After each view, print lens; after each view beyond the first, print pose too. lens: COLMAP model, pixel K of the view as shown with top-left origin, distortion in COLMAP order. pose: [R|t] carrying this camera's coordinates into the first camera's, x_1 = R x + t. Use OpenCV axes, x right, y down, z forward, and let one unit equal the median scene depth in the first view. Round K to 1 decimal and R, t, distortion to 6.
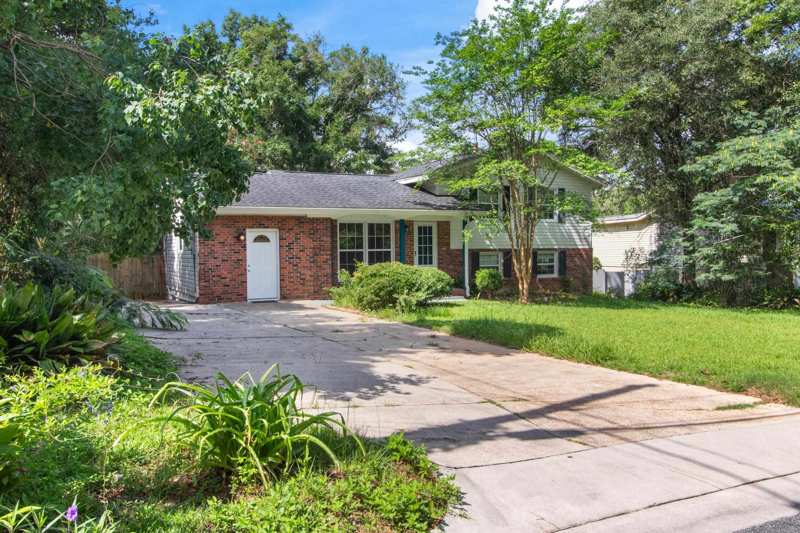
lens RADIAL K [[637.0, 0, 402.8], [0, 637.0, 263.2], [0, 0, 1]] dist [-0.013841, 0.000028]
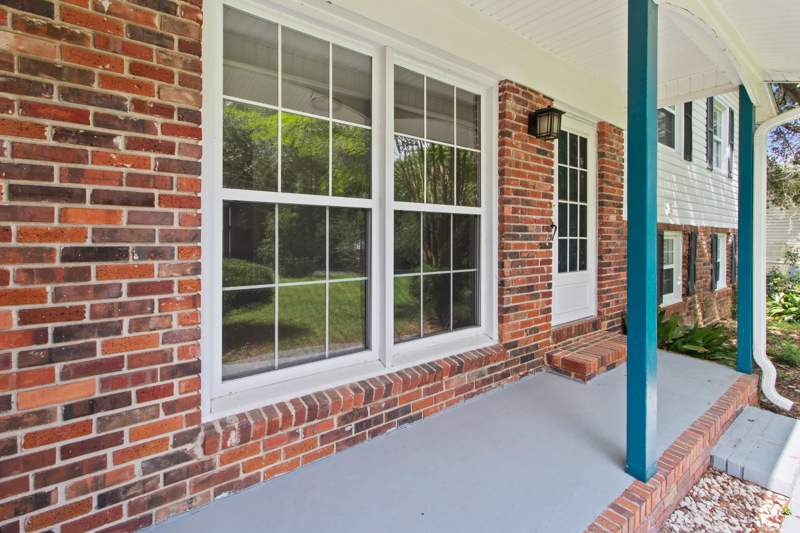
lens RADIAL K [[372.9, 0, 395.2], [0, 372.9, 240.3], [0, 0, 1]] dist [-0.001538, -0.000100]
pose [[0.984609, 0.014372, 0.174178, -0.080026], [-0.012466, 0.999850, -0.012031, -0.009679], [-0.174325, 0.009675, 0.984641, 0.983535]]
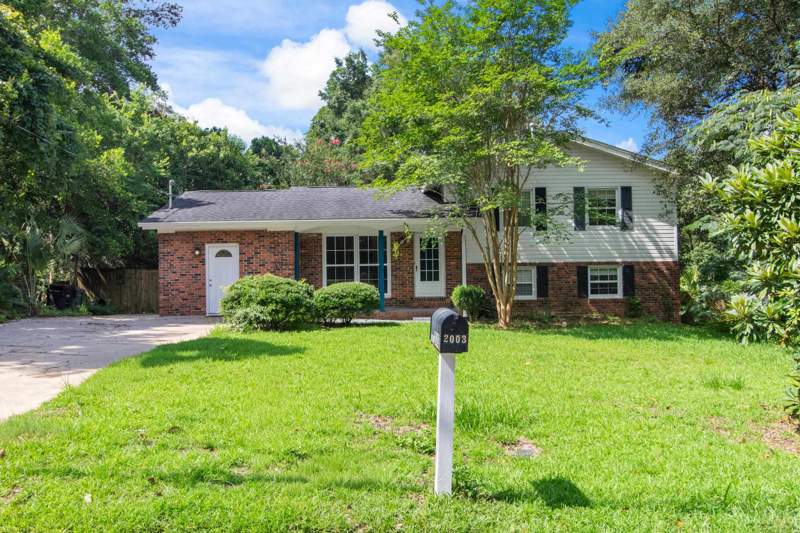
lens RADIAL K [[637.0, 0, 401.1], [0, 637.0, 270.4], [0, 0, 1]] dist [-0.013841, 0.000028]
pose [[0.894563, -0.000205, -0.446942, 0.457105], [-0.007082, 0.999868, -0.014633, 0.000871], [0.446886, 0.016255, 0.894443, 0.216715]]
